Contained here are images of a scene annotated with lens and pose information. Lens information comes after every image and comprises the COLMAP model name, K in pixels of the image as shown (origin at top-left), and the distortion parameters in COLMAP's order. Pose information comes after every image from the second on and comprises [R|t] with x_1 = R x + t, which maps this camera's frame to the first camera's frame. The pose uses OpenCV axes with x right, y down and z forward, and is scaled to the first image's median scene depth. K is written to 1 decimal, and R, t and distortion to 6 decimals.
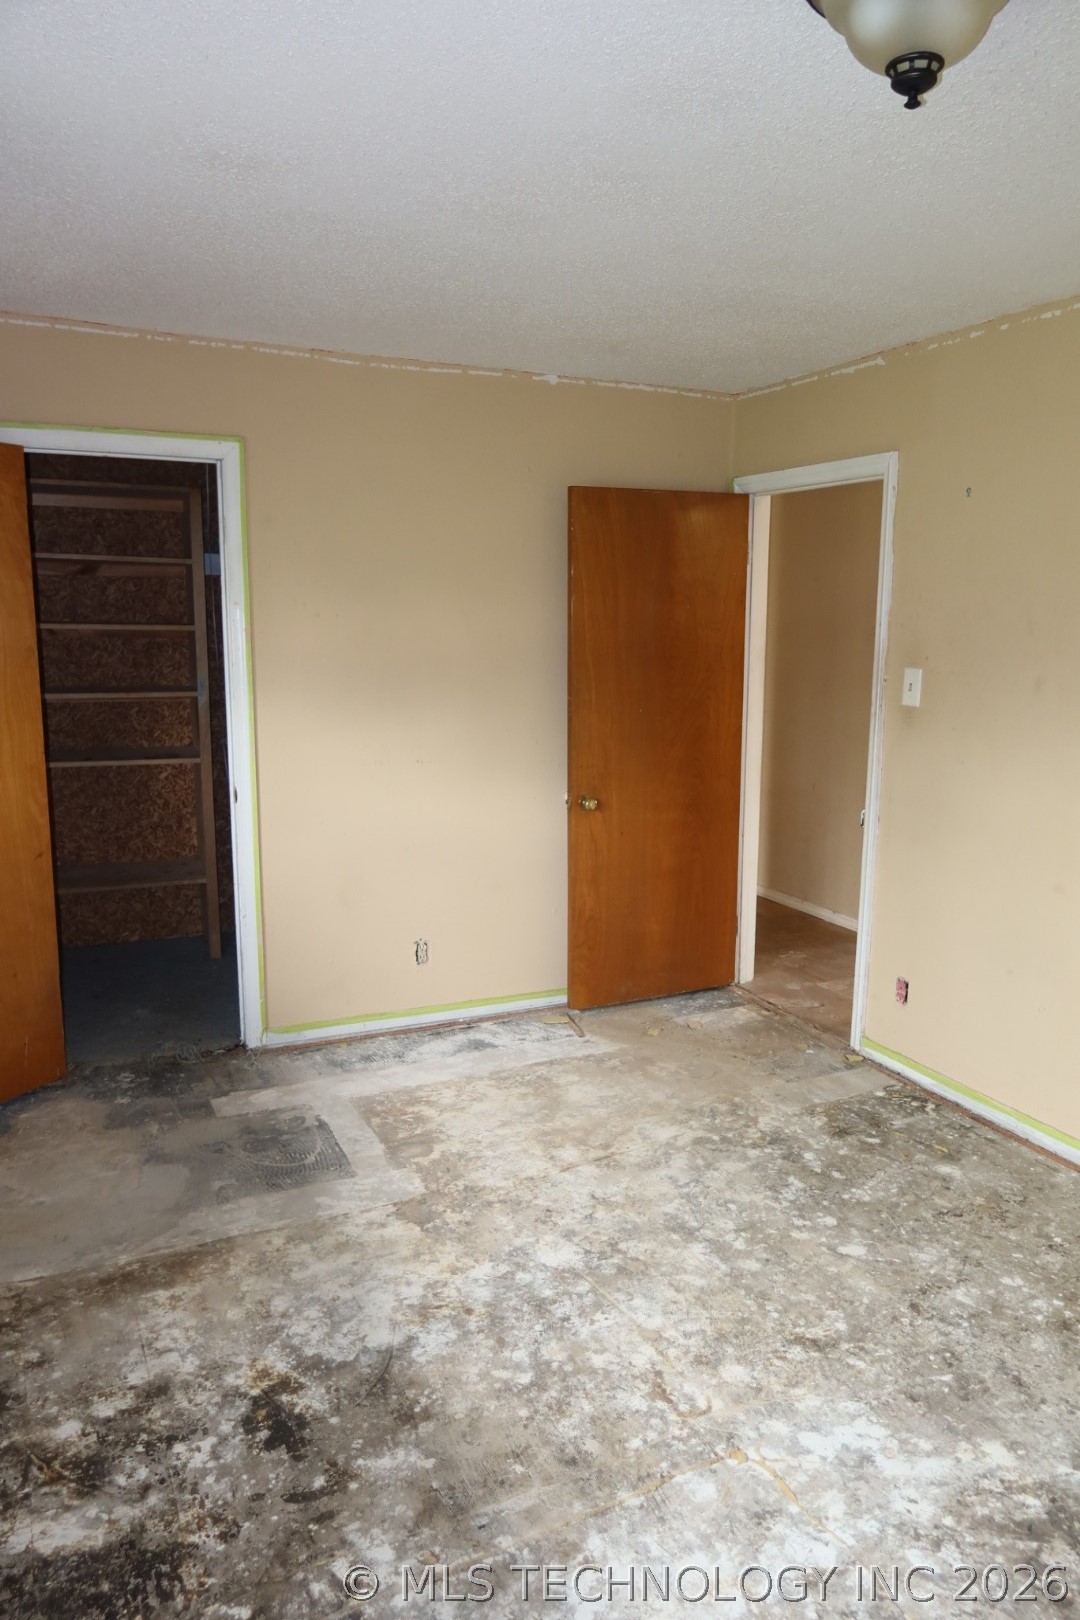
lens RADIAL K [[1139.8, 0, 540.0], [0, 1139.8, 810.0], [0, 0, 1]] dist [-0.010864, -0.000732]
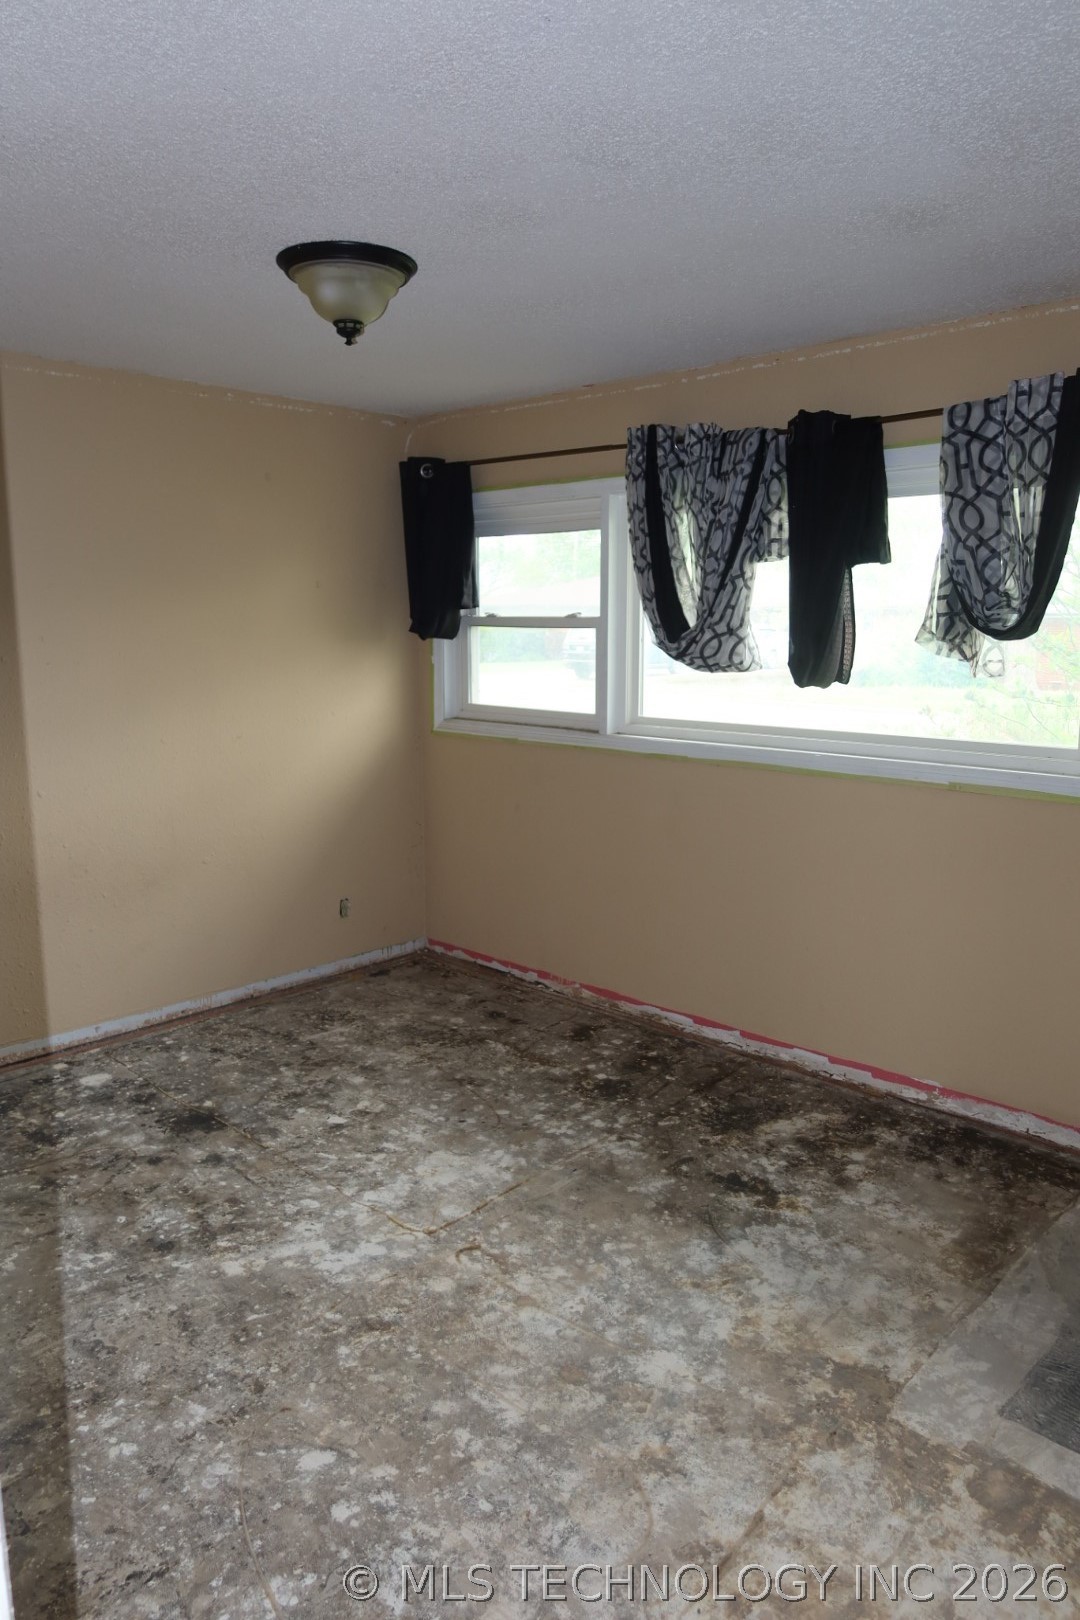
lens RADIAL K [[1139.8, 0, 540.0], [0, 1139.8, 810.0], [0, 0, 1]] dist [-0.010864, -0.000732]
pose [[-0.938717, 0.045312, -0.341696, 0.433105], [-0.071134, 0.944515, 0.320674, -0.315181], [0.337268, 0.325329, -0.883409, 1.827576]]
